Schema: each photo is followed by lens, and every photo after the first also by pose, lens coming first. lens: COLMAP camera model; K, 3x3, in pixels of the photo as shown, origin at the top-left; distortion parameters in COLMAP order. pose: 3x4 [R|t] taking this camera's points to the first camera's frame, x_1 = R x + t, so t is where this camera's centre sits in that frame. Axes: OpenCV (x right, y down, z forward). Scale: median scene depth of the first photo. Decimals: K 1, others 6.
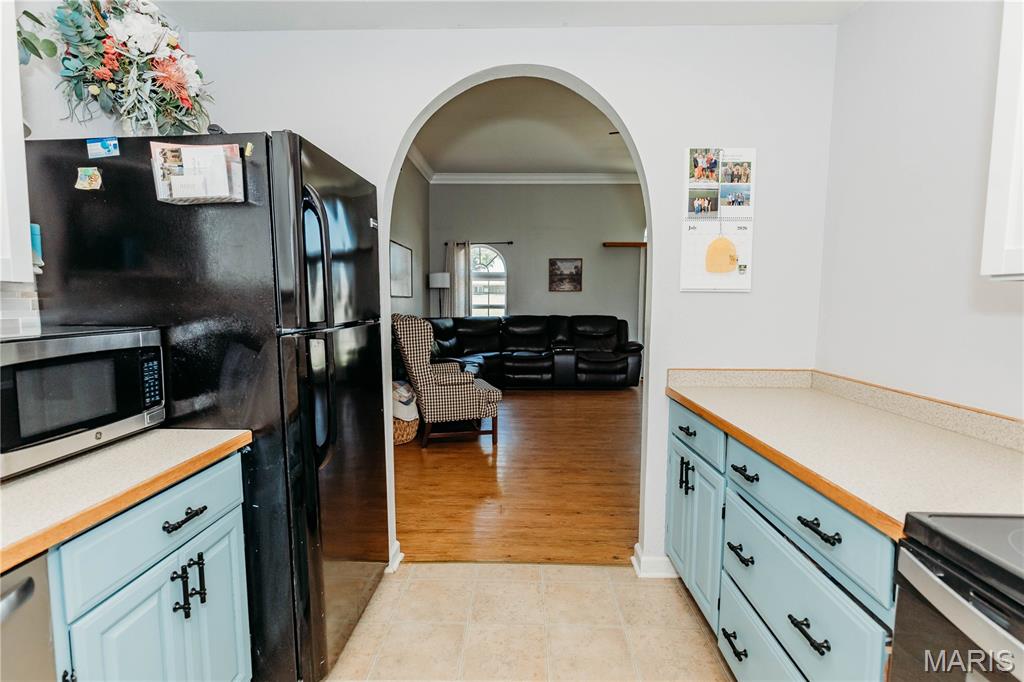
lens RADIAL K [[508.4, 0, 513.4], [0, 508.4, 344.6], [0, 0, 1]] dist [0.002747, -0.000160]
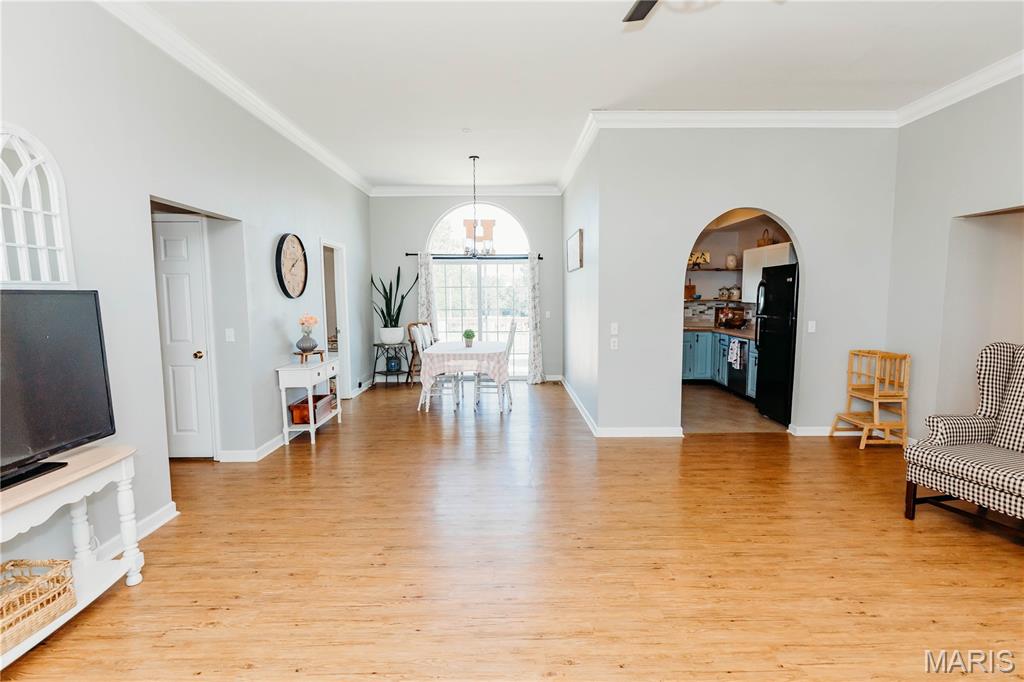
lens RADIAL K [[508.4, 0, 513.4], [0, 508.4, 344.6], [0, 0, 1]] dist [0.002747, -0.000160]
pose [[-0.999695, 0.003673, -0.024431, 0.312357], [-0.000913, 0.982714, 0.185126, -0.105562], [0.024688, 0.185092, -0.982411, 0.944361]]
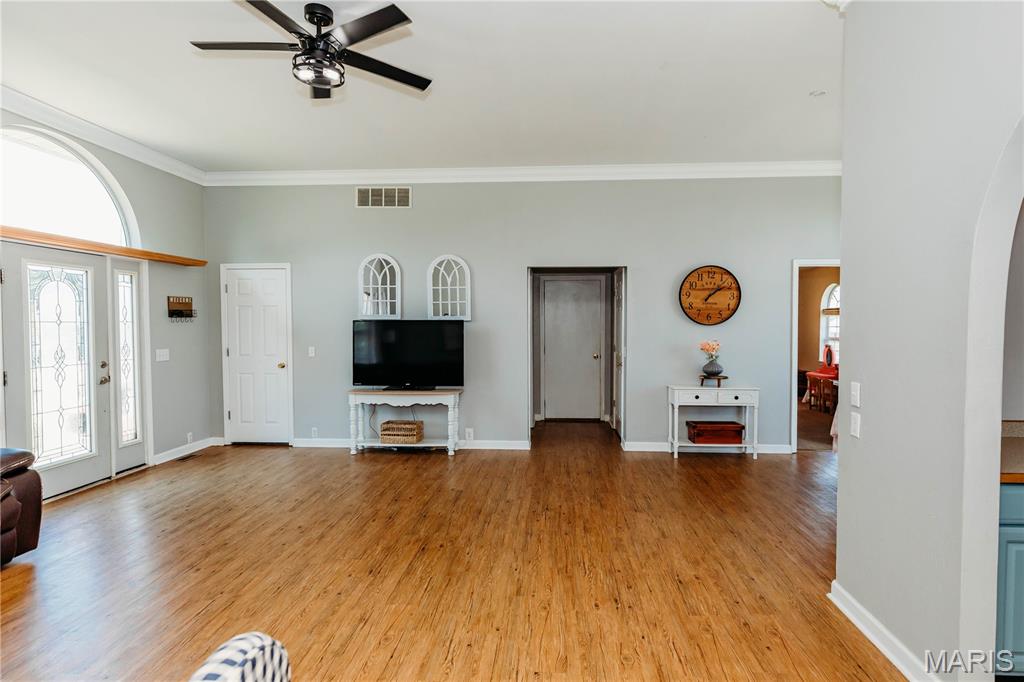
lens RADIAL K [[518.8, 0, 530.5], [0, 518.8, 340.9], [0, 0, 1]] dist [0.000232, -0.000113]
pose [[0.033220, -0.039700, 0.998659, -0.166154], [0.088003, 0.995446, 0.036645, -0.068367], [-0.995566, 0.086668, 0.036562, 0.491187]]
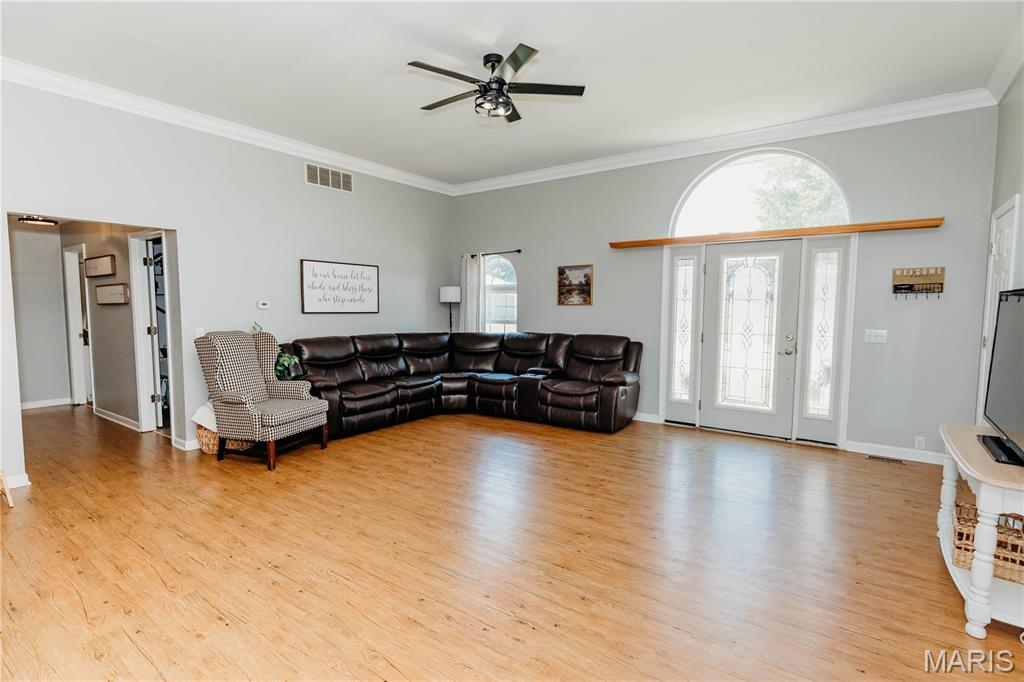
lens RADIAL K [[504.0, 0, 512.0], [0, 504.0, 341.0], [0, 0, 1]] dist [-0.000510, -0.000607]
pose [[0.820604, 0.039115, -0.570157, 0.494640], [-0.049956, 0.998746, -0.003381, -0.037952], [0.569309, 0.031257, 0.821529, 0.267444]]
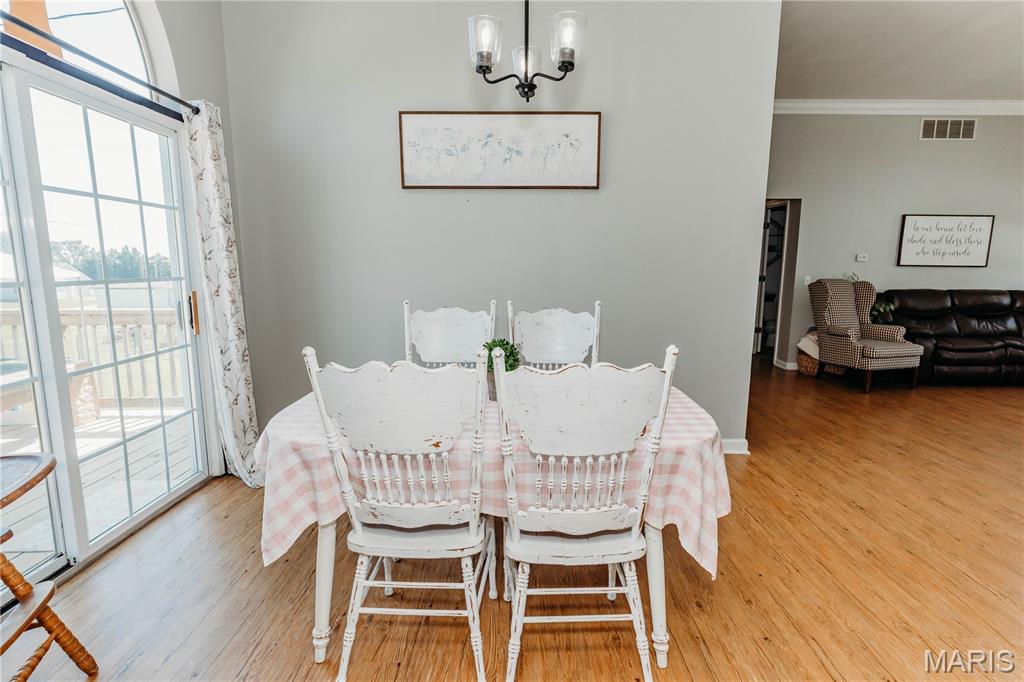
lens RADIAL K [[508.4, 0, 513.4], [0, 508.4, 344.6], [0, 0, 1]] dist [0.002747, -0.000160]
pose [[0.018221, 0.150702, -0.988411, 0.616195], [-0.093669, 0.984485, 0.148377, -0.006818], [0.995437, 0.089880, 0.032055, 0.085841]]
